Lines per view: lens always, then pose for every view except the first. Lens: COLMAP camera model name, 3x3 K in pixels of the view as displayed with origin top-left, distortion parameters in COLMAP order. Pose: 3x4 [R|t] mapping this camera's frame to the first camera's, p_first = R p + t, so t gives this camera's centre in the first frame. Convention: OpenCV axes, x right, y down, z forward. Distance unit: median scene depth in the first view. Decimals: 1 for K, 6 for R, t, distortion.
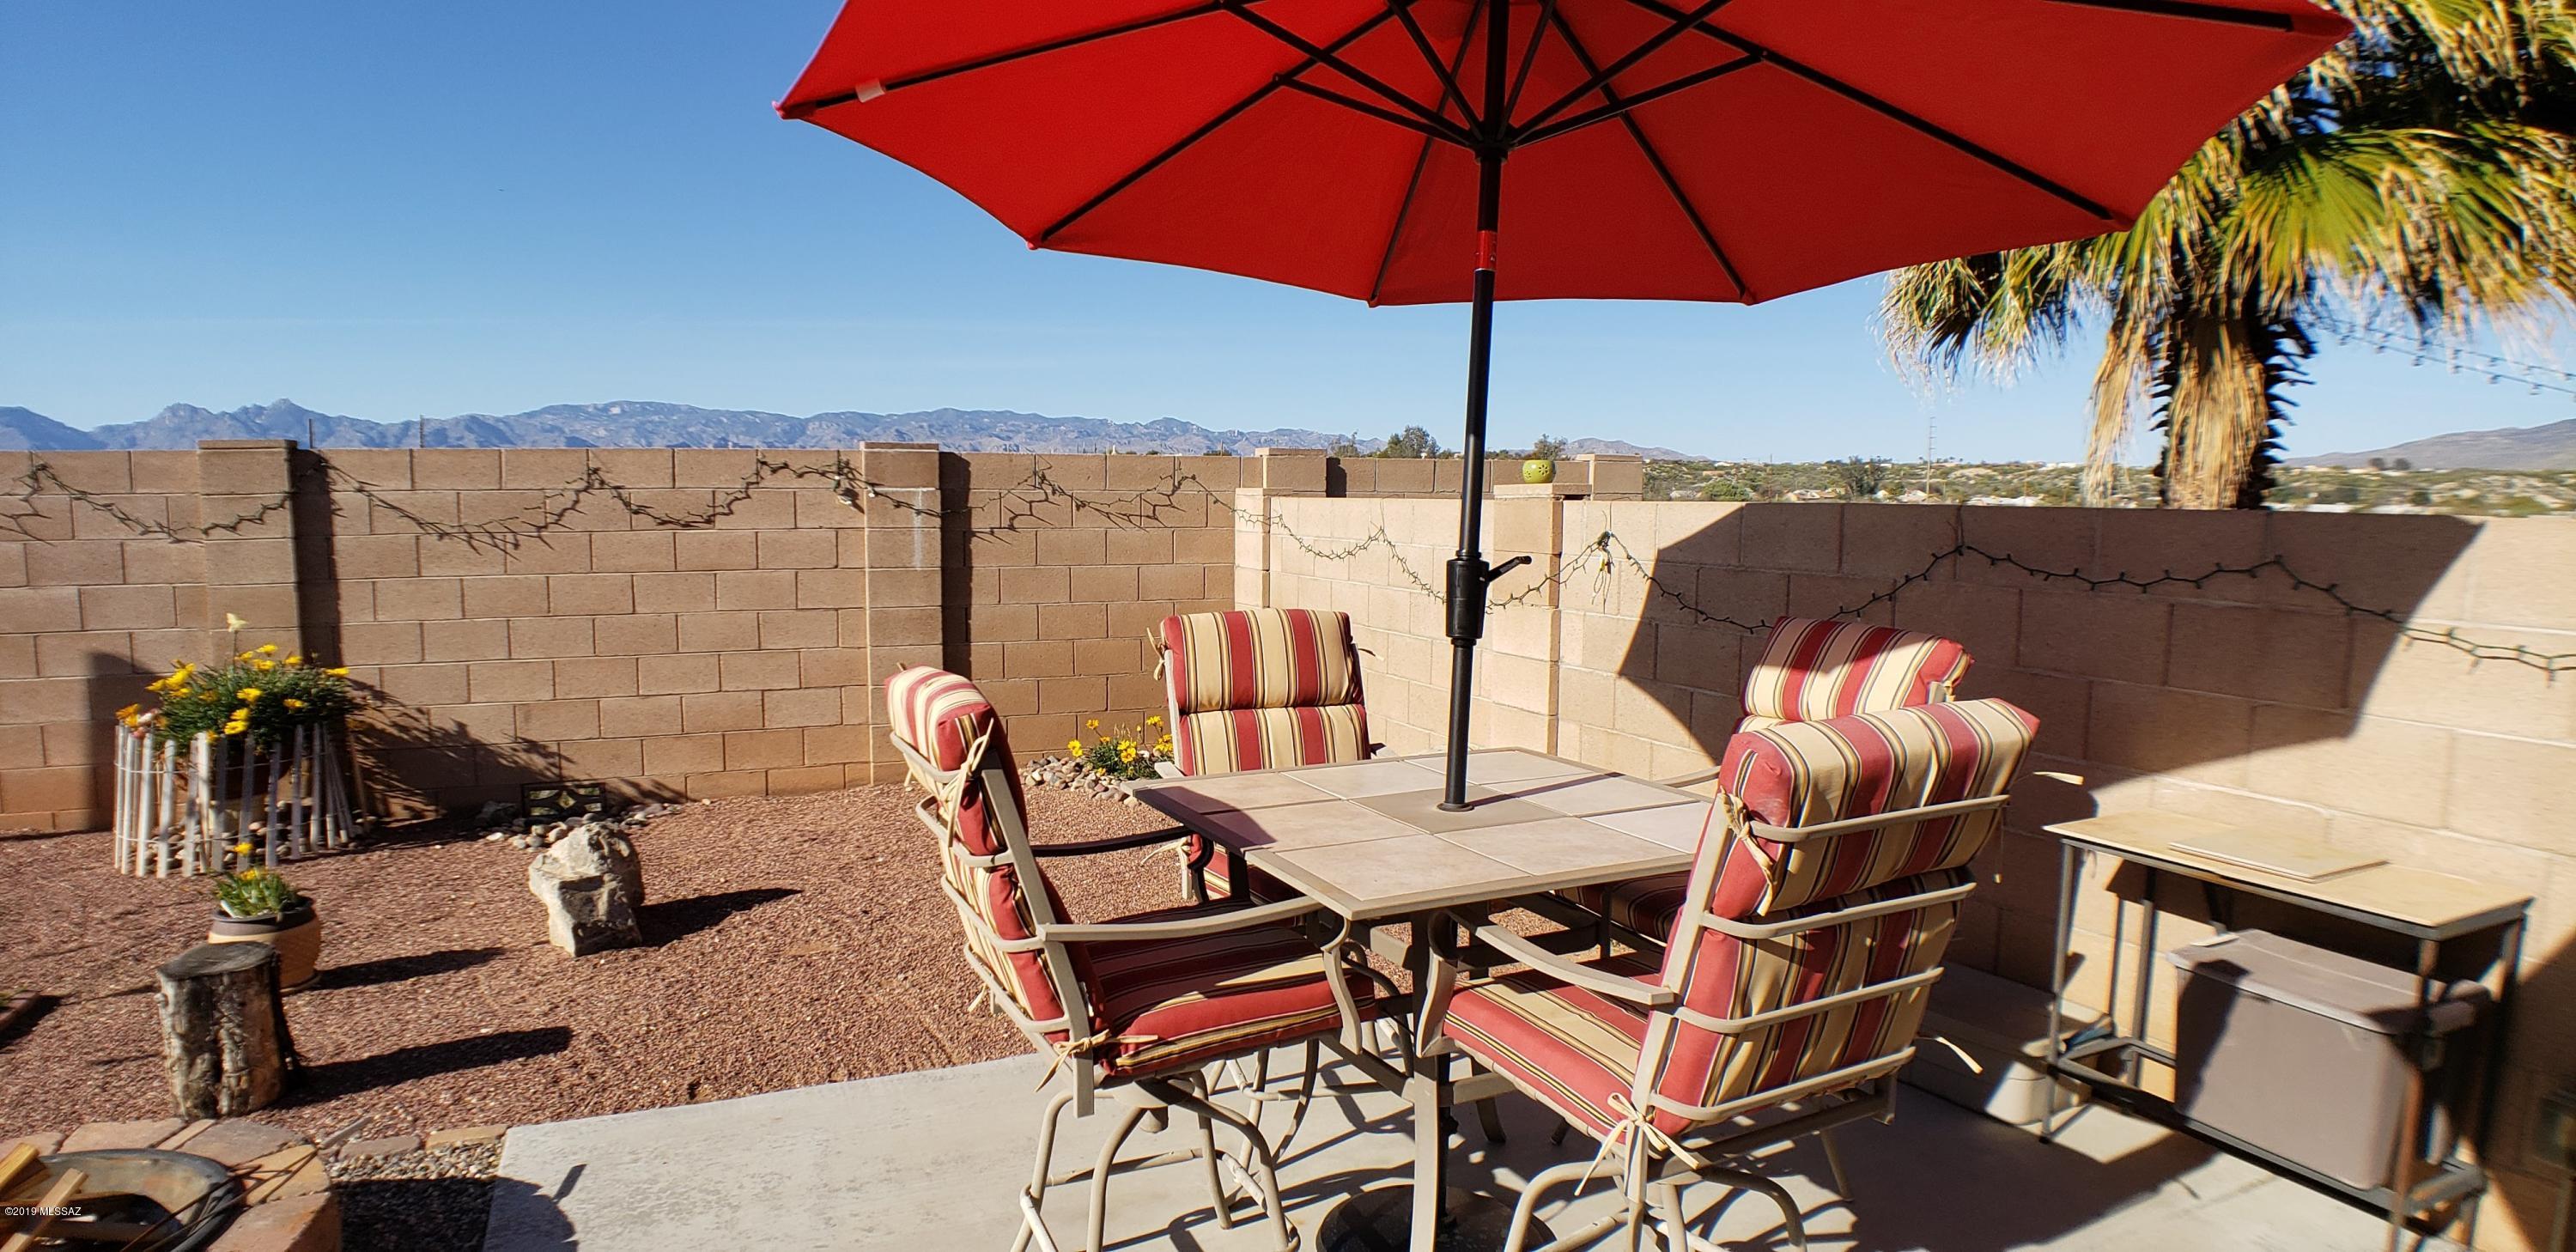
lens RADIAL K [[1379.0, 0, 1244.4], [0, 1379.0, 638.7], [0, 0, 1]] dist [-0.057454, -0.009200]
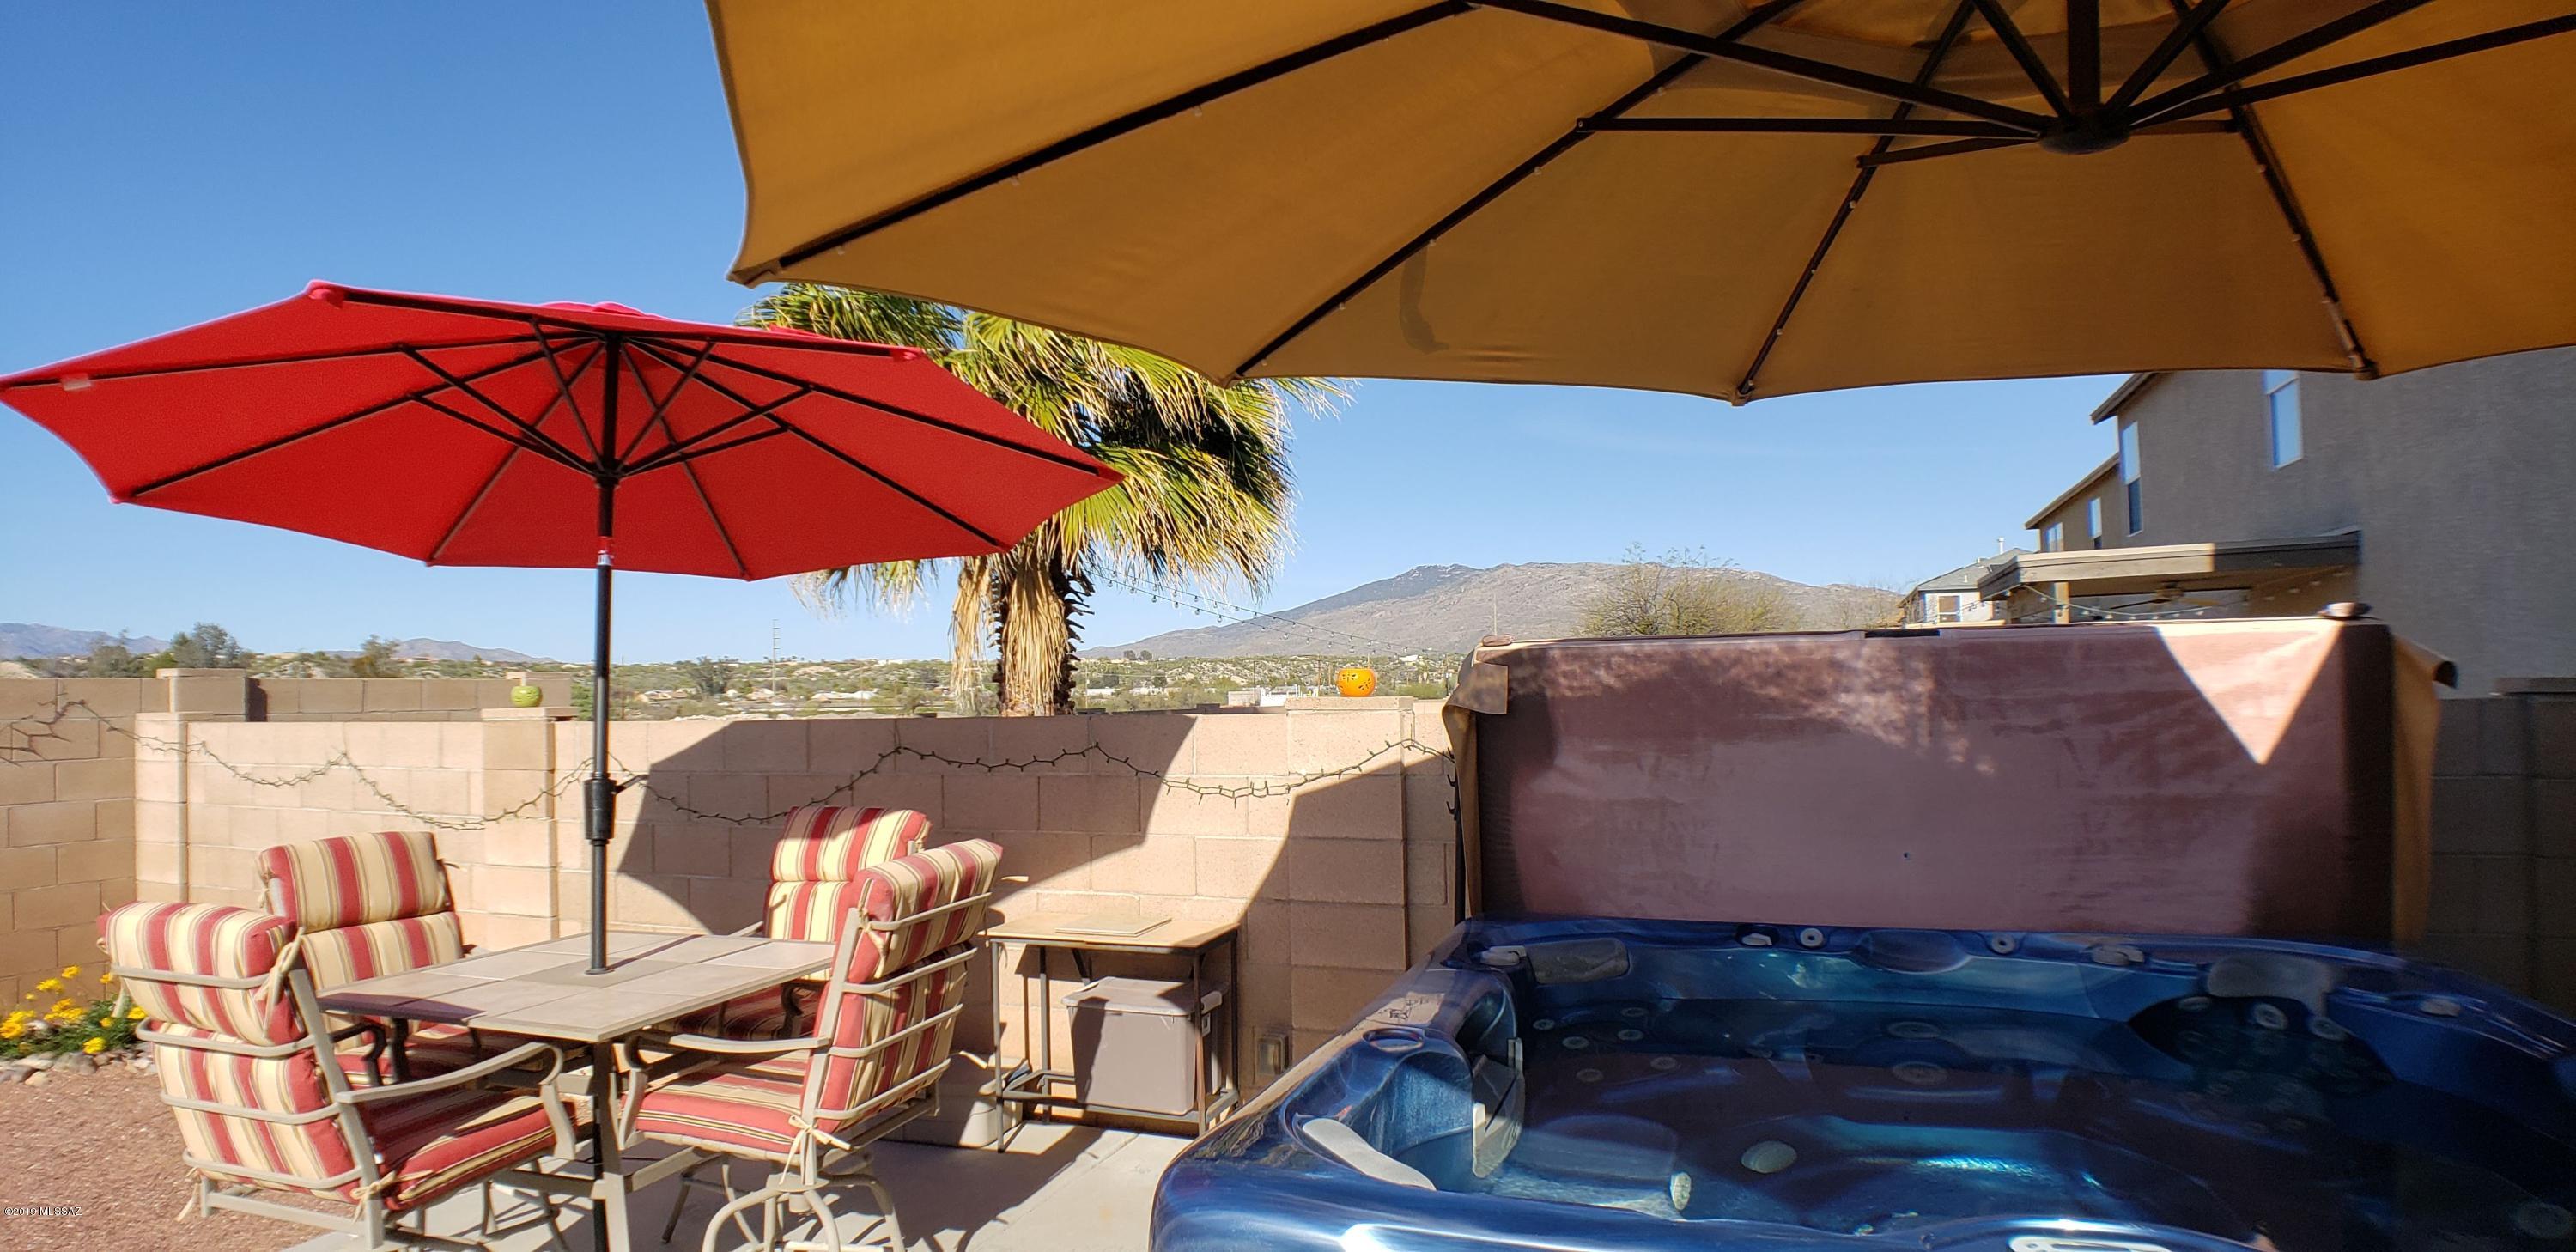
lens RADIAL K [[1379.0, 0, 1244.4], [0, 1379.0, 638.7], [0, 0, 1]] dist [-0.057454, -0.009200]
pose [[0.703243, 0.005210, 0.710931, -0.256856], [0.098251, 0.989666, -0.104441, 0.004671], [-0.704128, 0.143297, 0.695464, -0.281447]]
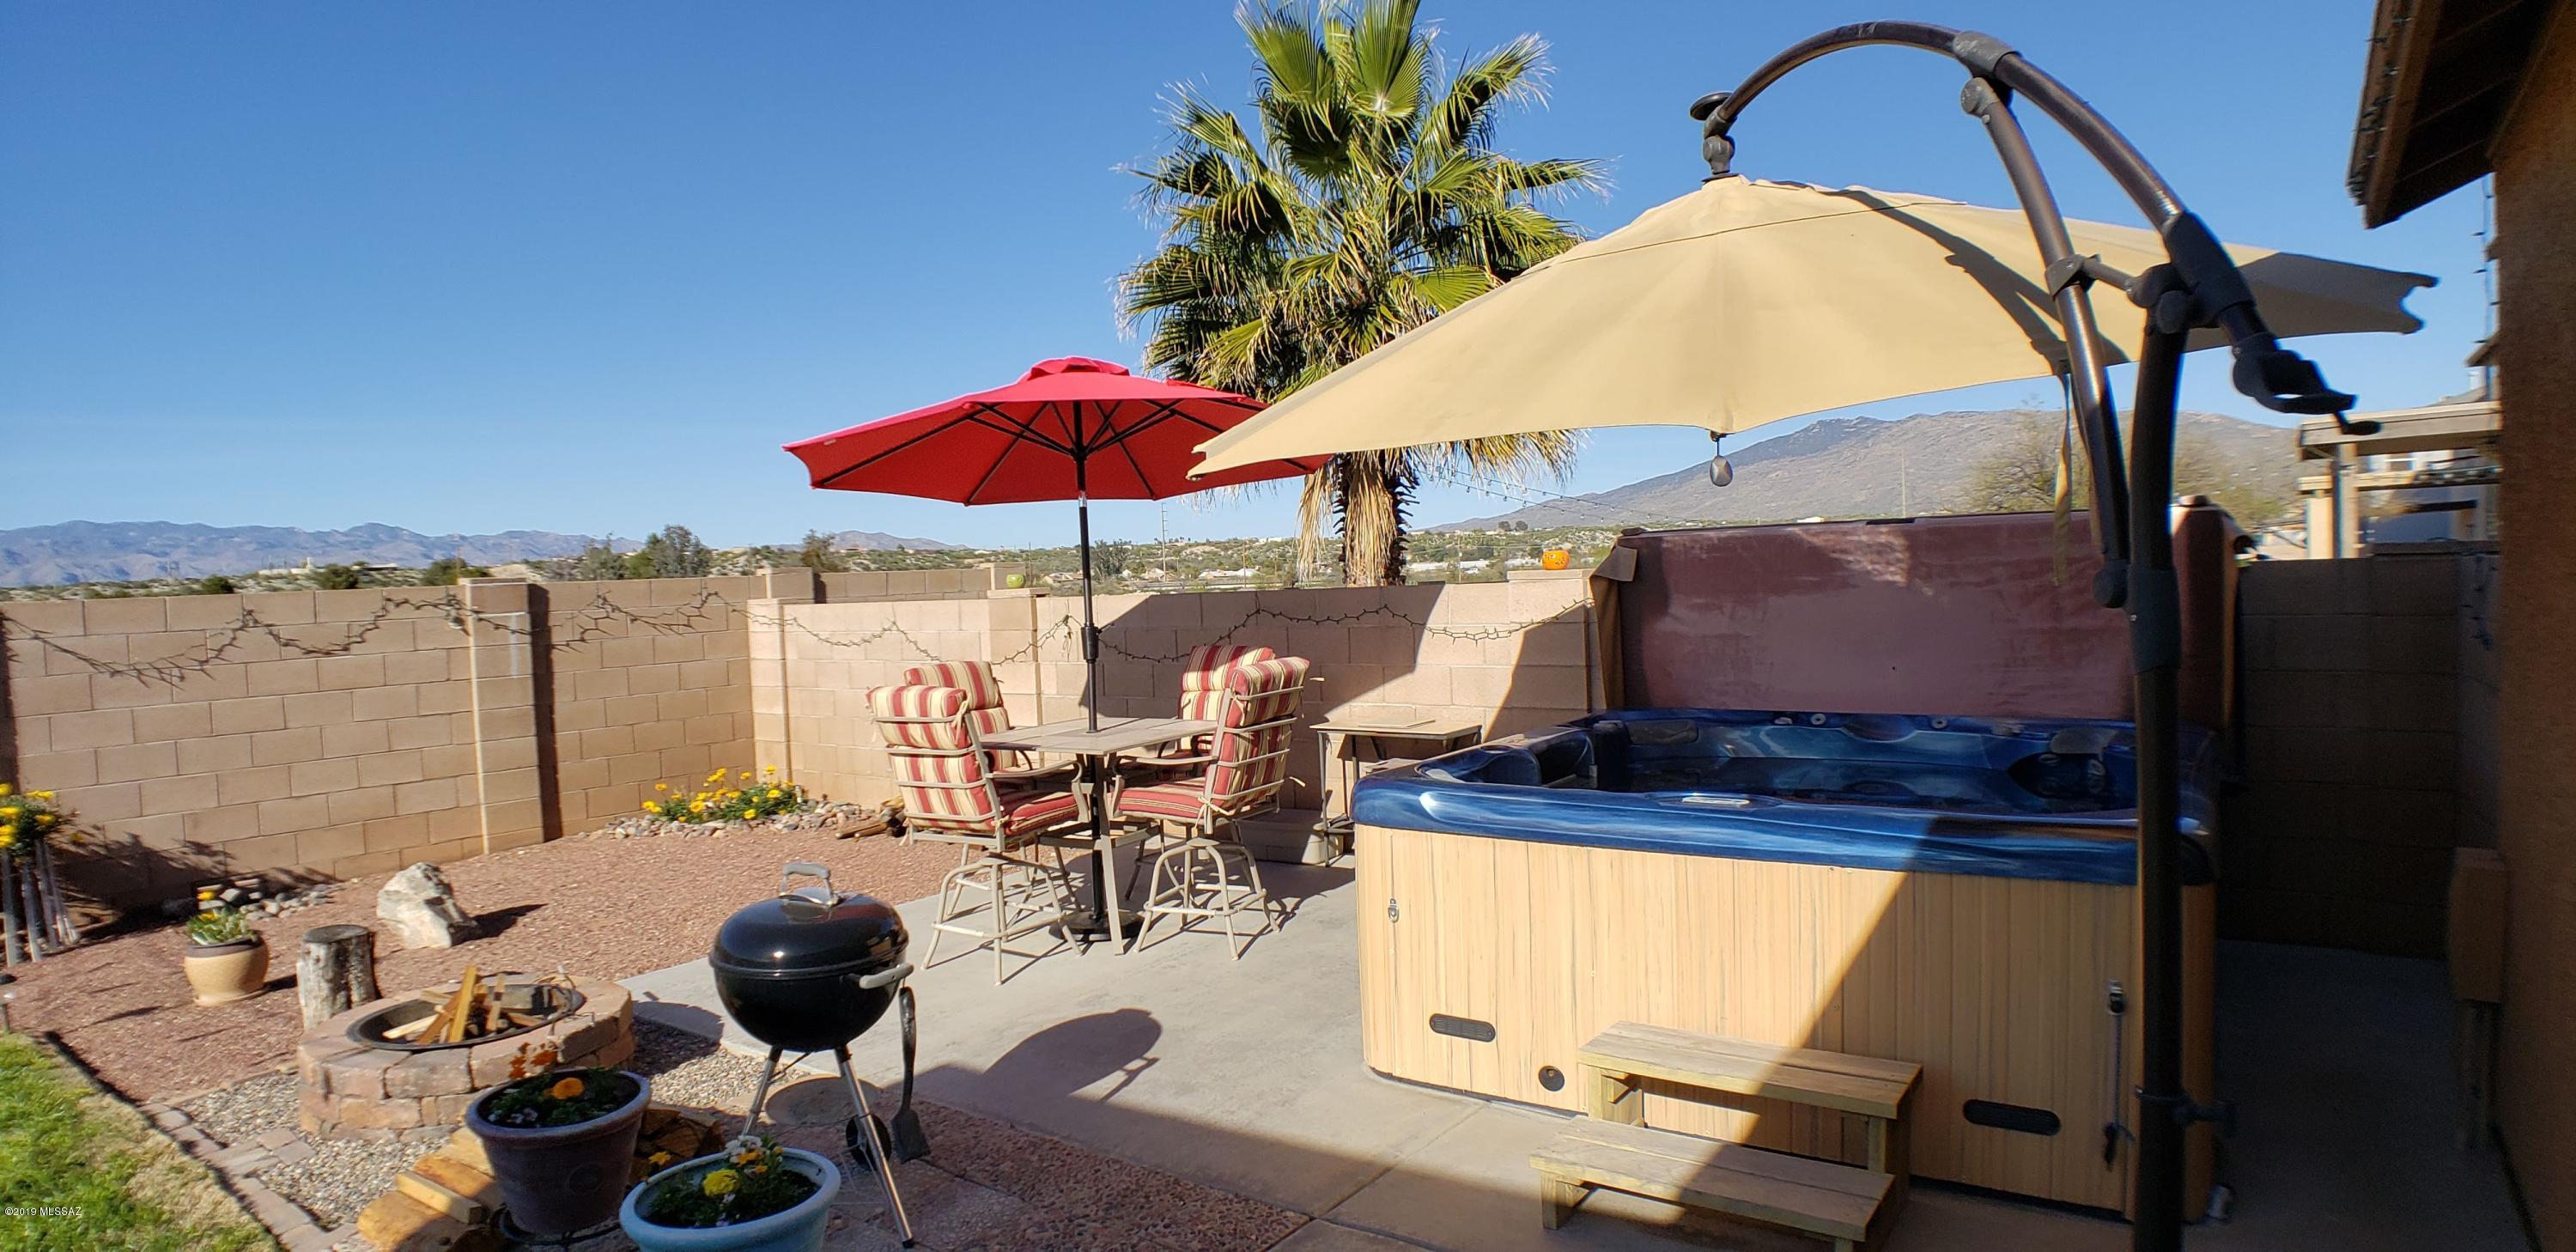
lens RADIAL K [[1360.8, 0, 1267.9], [0, 1360.8, 596.7], [0, 0, 1]] dist [-0.061599, -0.000505]
pose [[0.858763, -0.051181, 0.509810, -0.596374], [0.099843, 0.992640, -0.068530, 0.065319], [-0.502551, 0.109753, 0.857553, -0.910603]]
